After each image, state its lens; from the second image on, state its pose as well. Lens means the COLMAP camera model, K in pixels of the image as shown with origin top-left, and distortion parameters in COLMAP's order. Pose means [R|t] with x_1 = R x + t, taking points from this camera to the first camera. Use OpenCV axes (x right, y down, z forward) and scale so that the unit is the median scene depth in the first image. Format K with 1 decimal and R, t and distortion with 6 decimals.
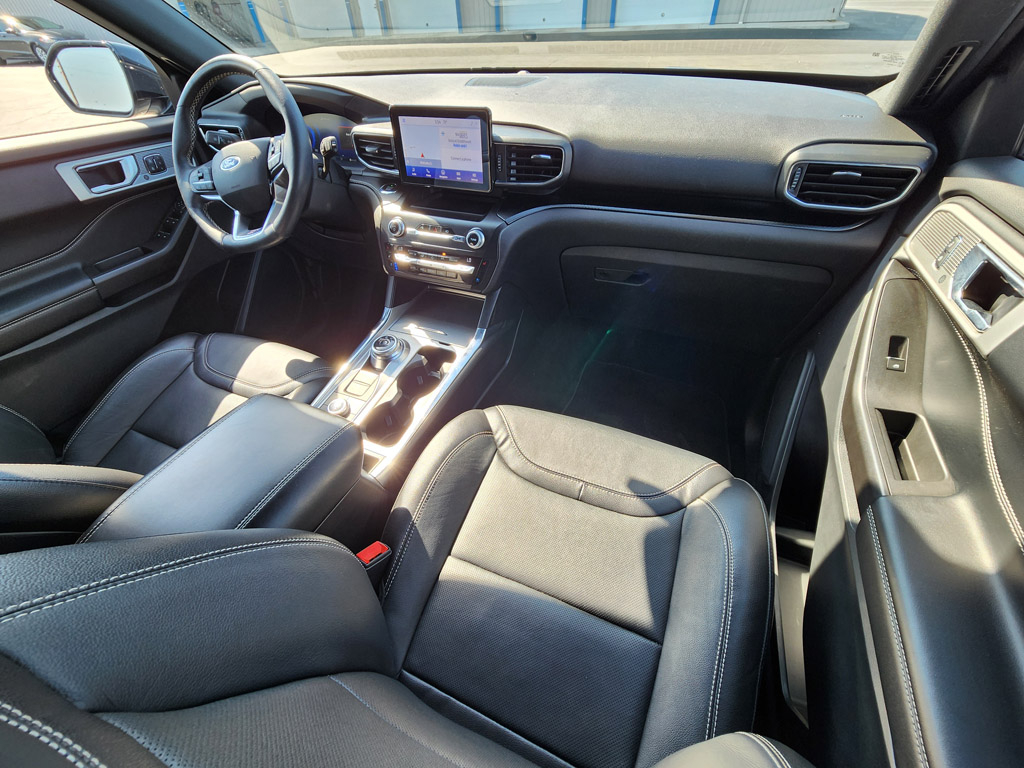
lens RADIAL K [[425.3, 0, 507.9], [0, 425.3, 377.5], [0, 0, 1]] dist [-0.001797, 0.001577]
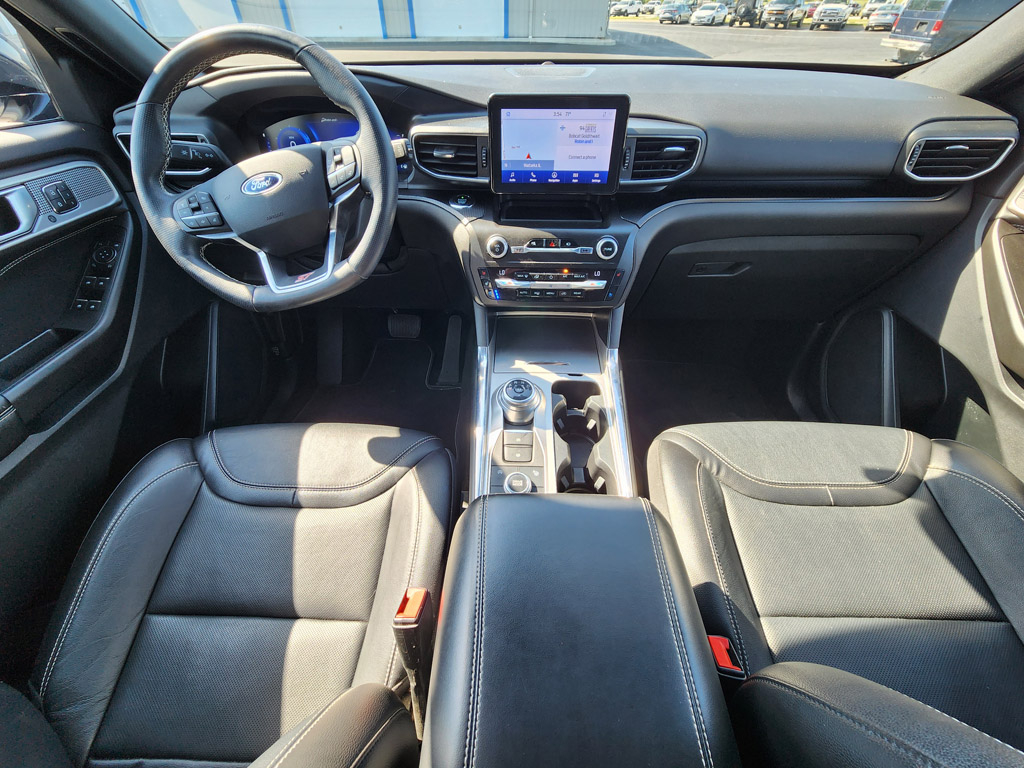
lens RADIAL K [[425.3, 0, 508.5], [0, 425.3, 376.2], [0, 0, 1]] dist [-0.001797, 0.001577]
pose [[0.926157, -0.213263, 0.311051, -0.578897], [0.218771, 0.975619, 0.017514, -0.129546], [-0.307203, 0.051828, 0.950232, 0.251147]]
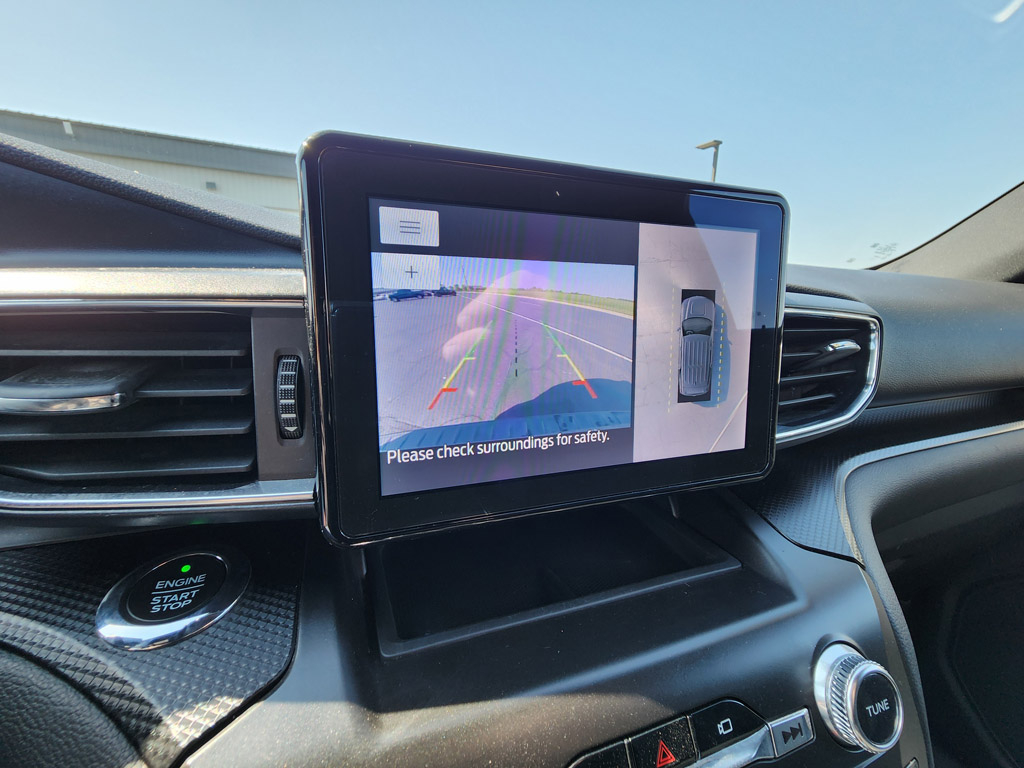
lens RADIAL K [[425.3, 0, 507.6], [0, 425.3, 373.5], [0, 0, 1]] dist [-0.001797, 0.001577]
pose [[0.721859, -0.066222, 0.688864, -0.328978], [0.418435, 0.834610, -0.358244, -0.448926], [-0.551209, 0.546846, 0.630181, 0.864719]]
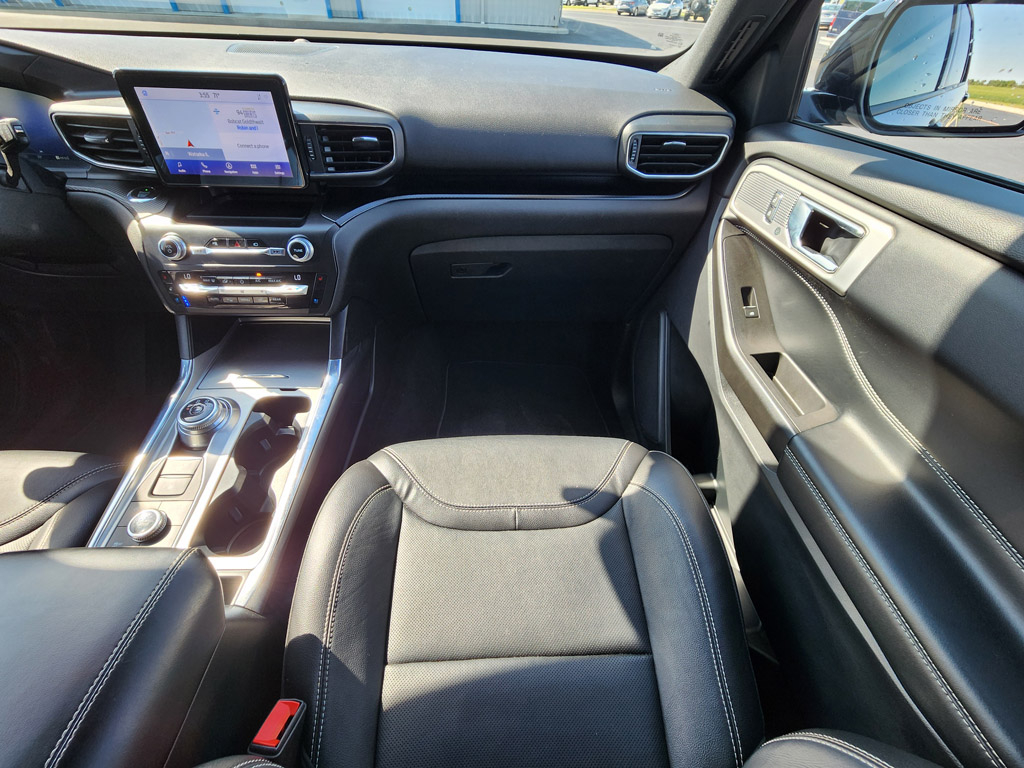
lens RADIAL K [[425.3, 0, 510.4], [0, 425.3, 377.0], [0, 0, 1]] dist [-0.001797, 0.001577]
pose [[0.897261, -0.237388, 0.372249, -0.075434], [0.234613, 0.970617, 0.053469, -0.051963], [-0.374004, 0.039358, 0.926591, 0.148760]]
